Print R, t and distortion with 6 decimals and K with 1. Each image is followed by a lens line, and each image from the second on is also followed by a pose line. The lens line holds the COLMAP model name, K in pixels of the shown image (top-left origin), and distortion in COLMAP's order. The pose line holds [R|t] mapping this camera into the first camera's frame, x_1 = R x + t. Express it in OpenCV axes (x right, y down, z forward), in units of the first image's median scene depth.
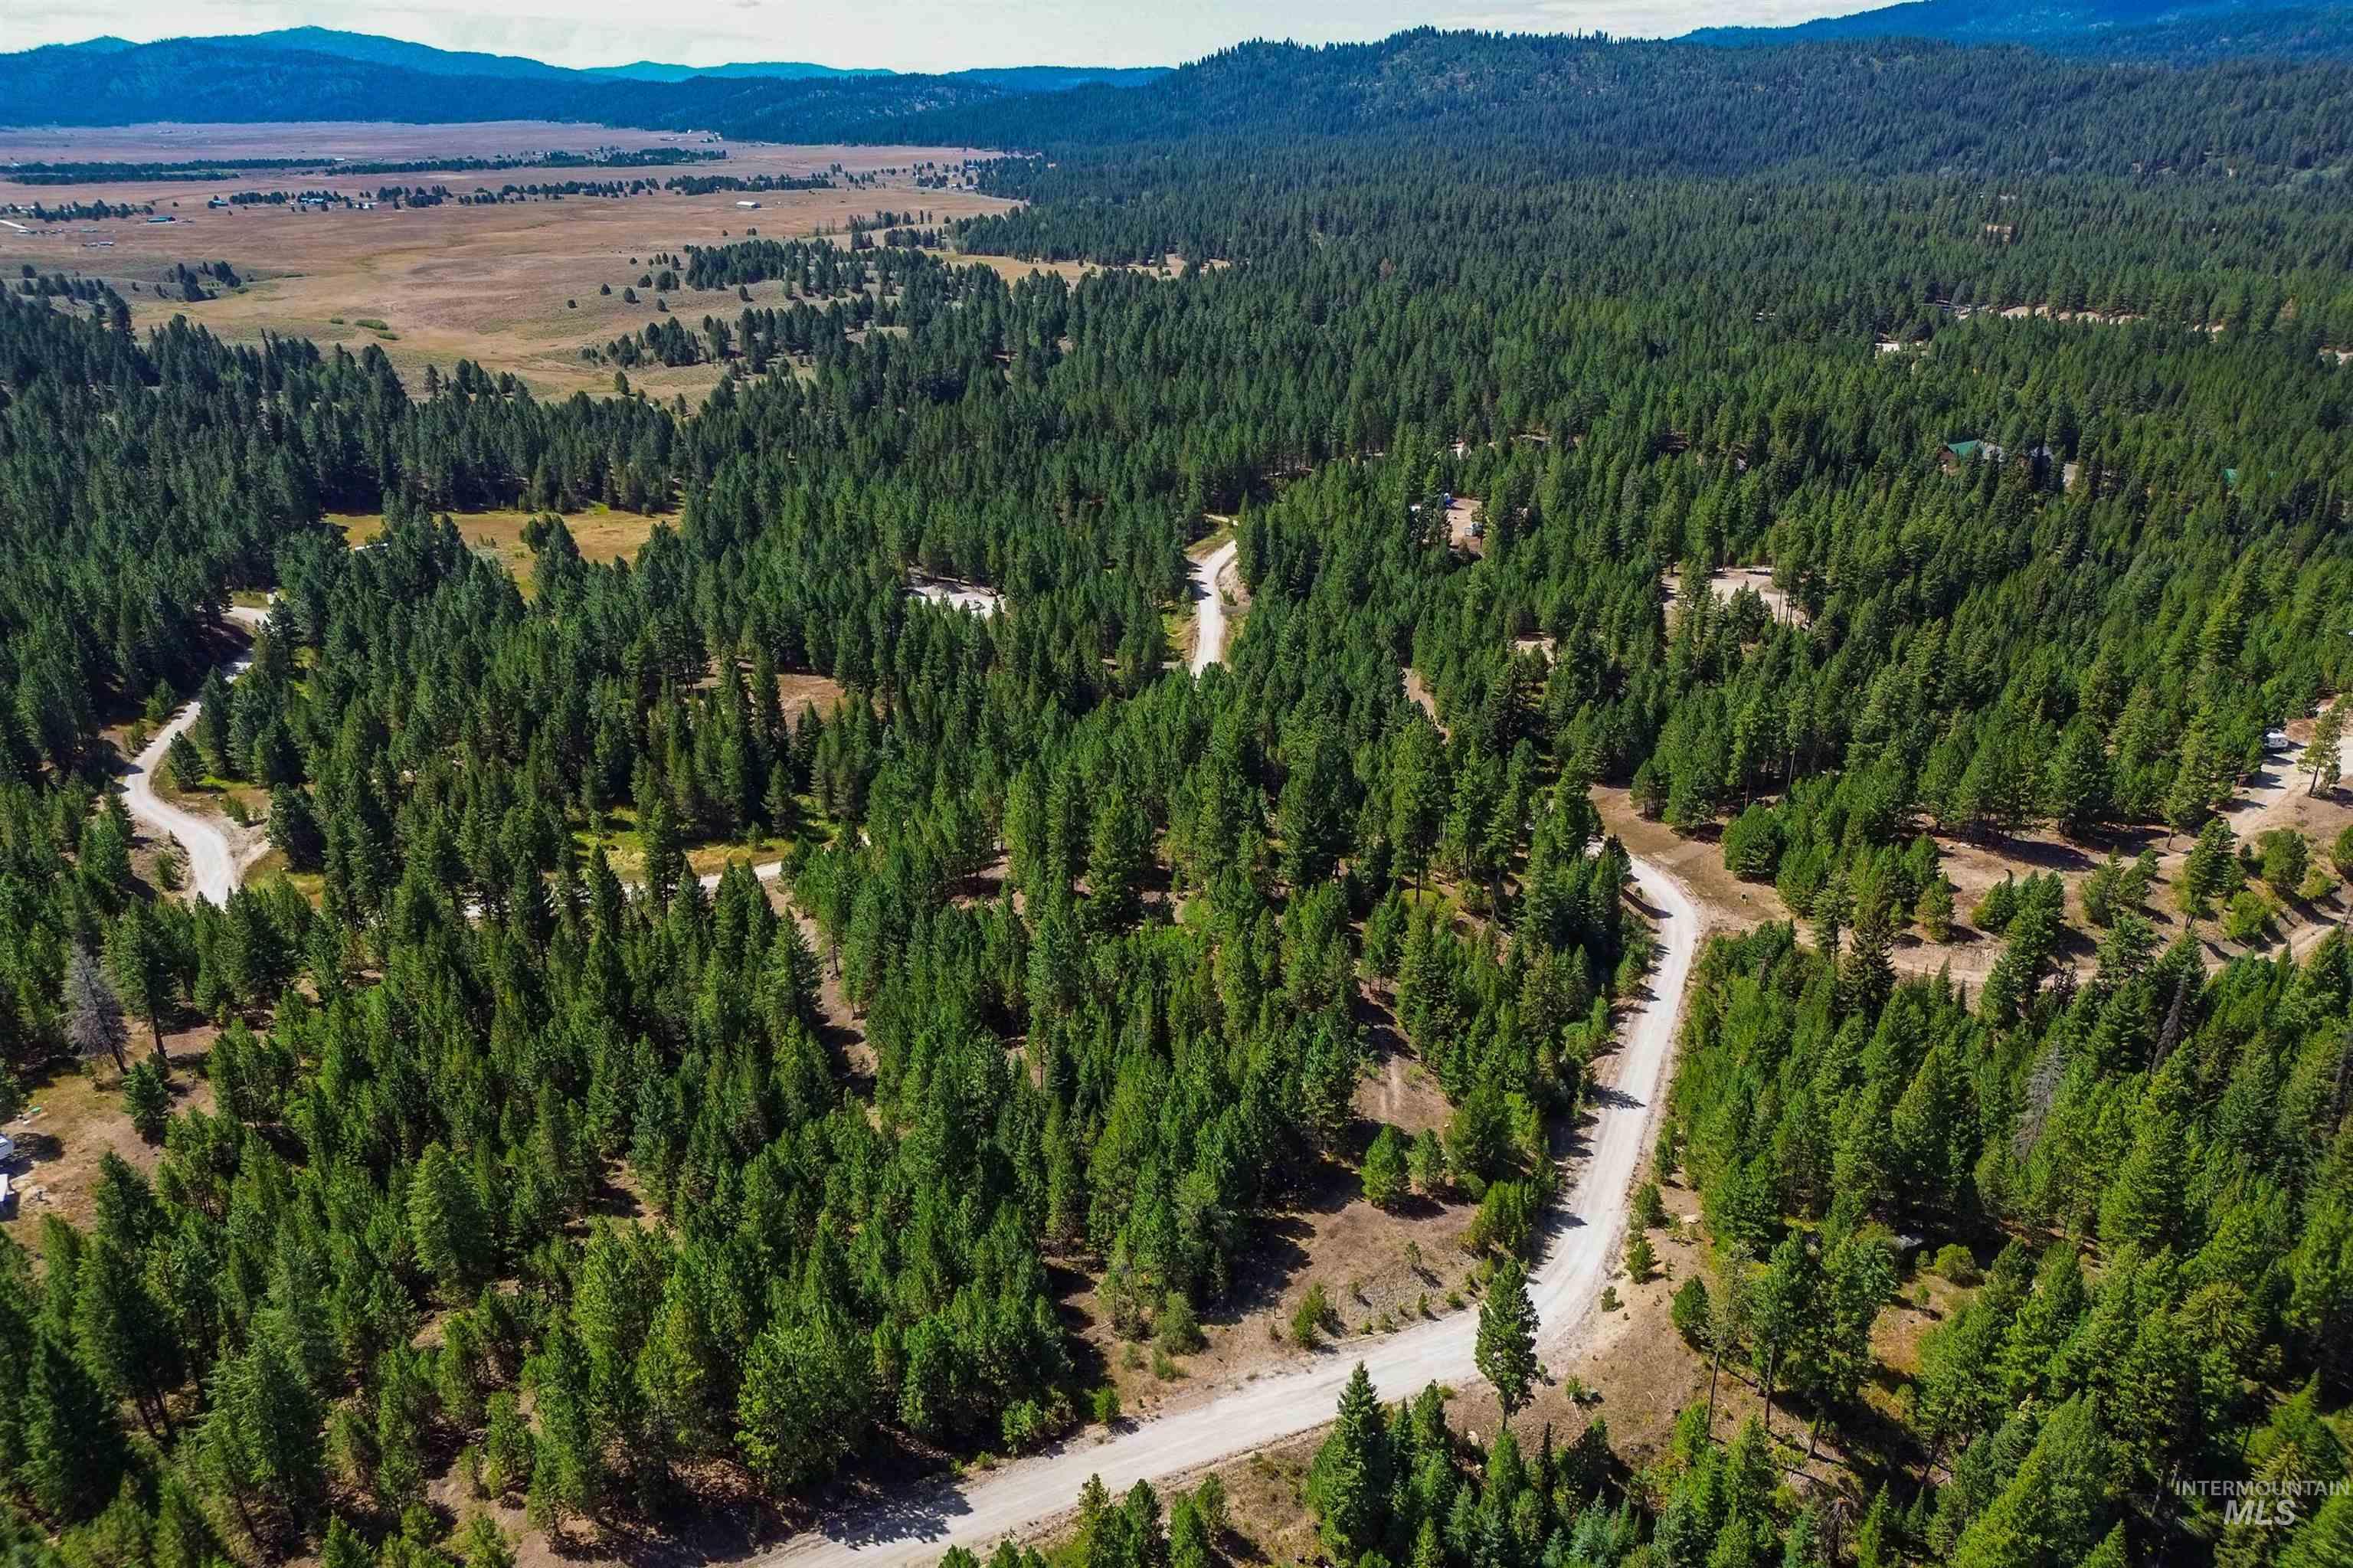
lens RADIAL K [[1639.8, 0, 1176.5], [0, 1639.8, 784.0], [0, 0, 1]] dist [0.059662, -0.048797]
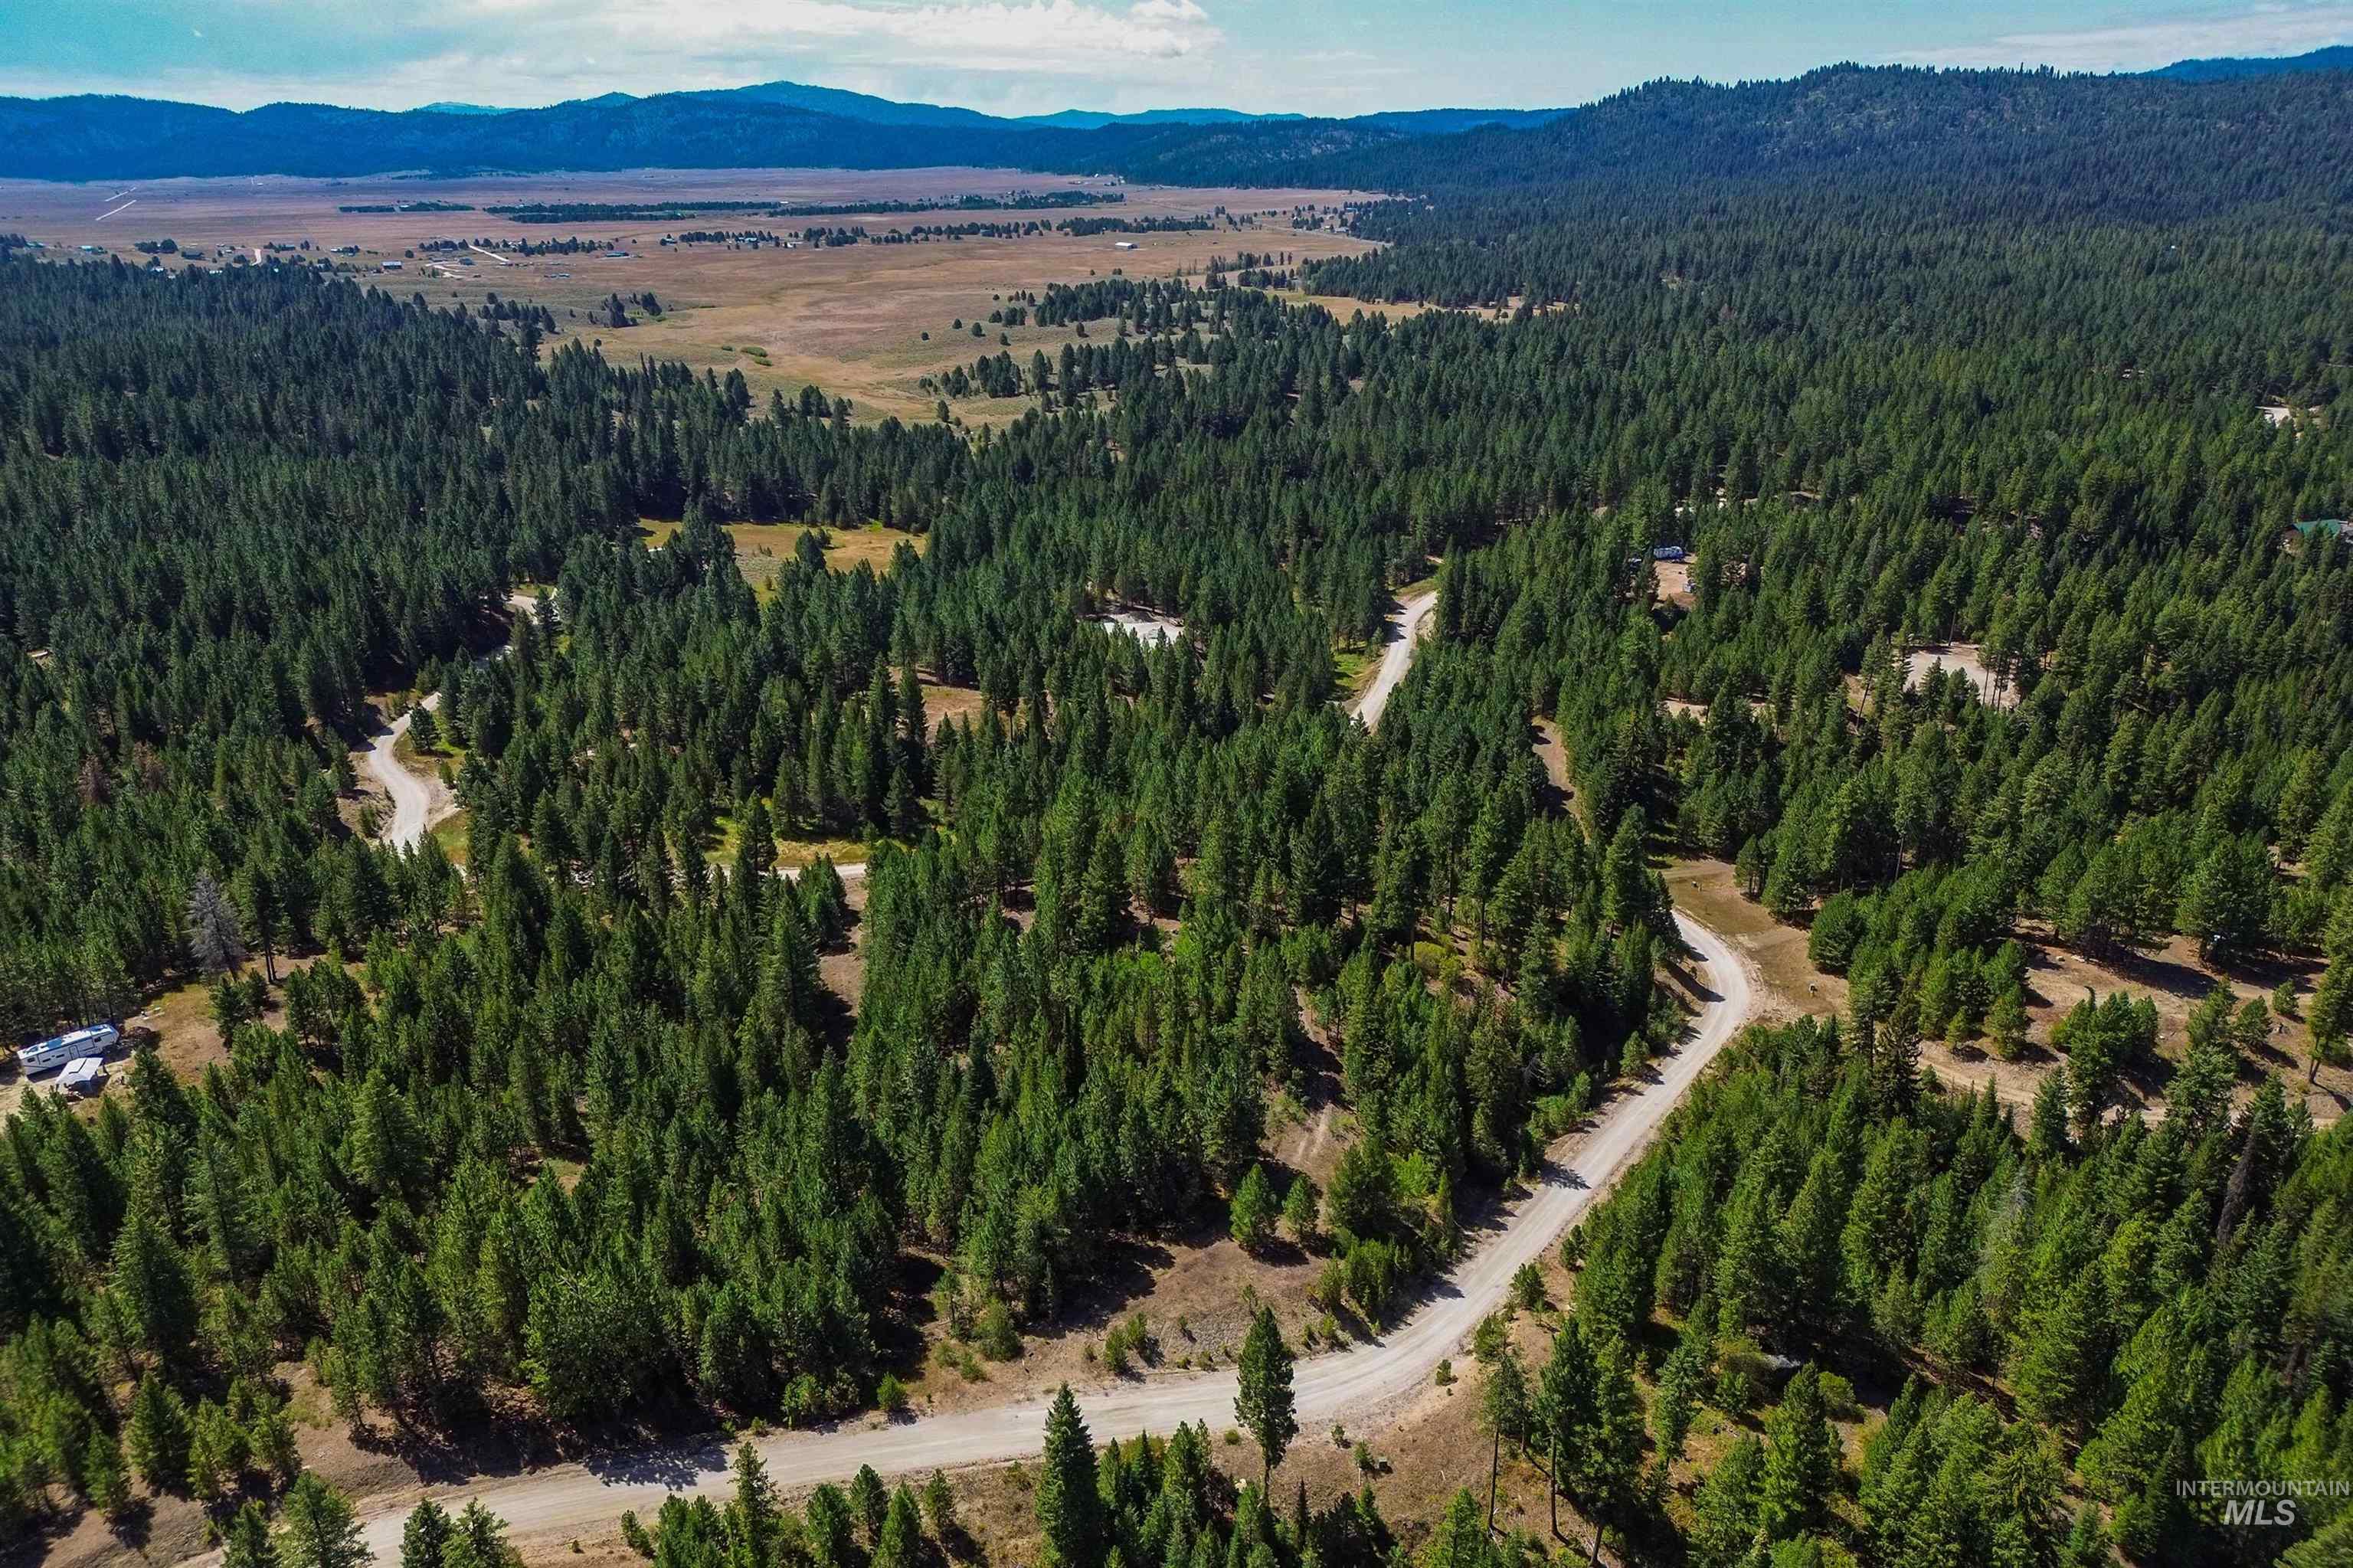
lens RADIAL K [[1639.8, 0, 1176.5], [0, 1639.8, 784.0], [0, 0, 1]] dist [0.059662, -0.048797]
pose [[0.974025, 0.079303, -0.212101, 0.112820], [-0.083972, 0.996382, -0.013082, -0.002887], [0.210296, 0.030553, 0.977160, 0.002892]]
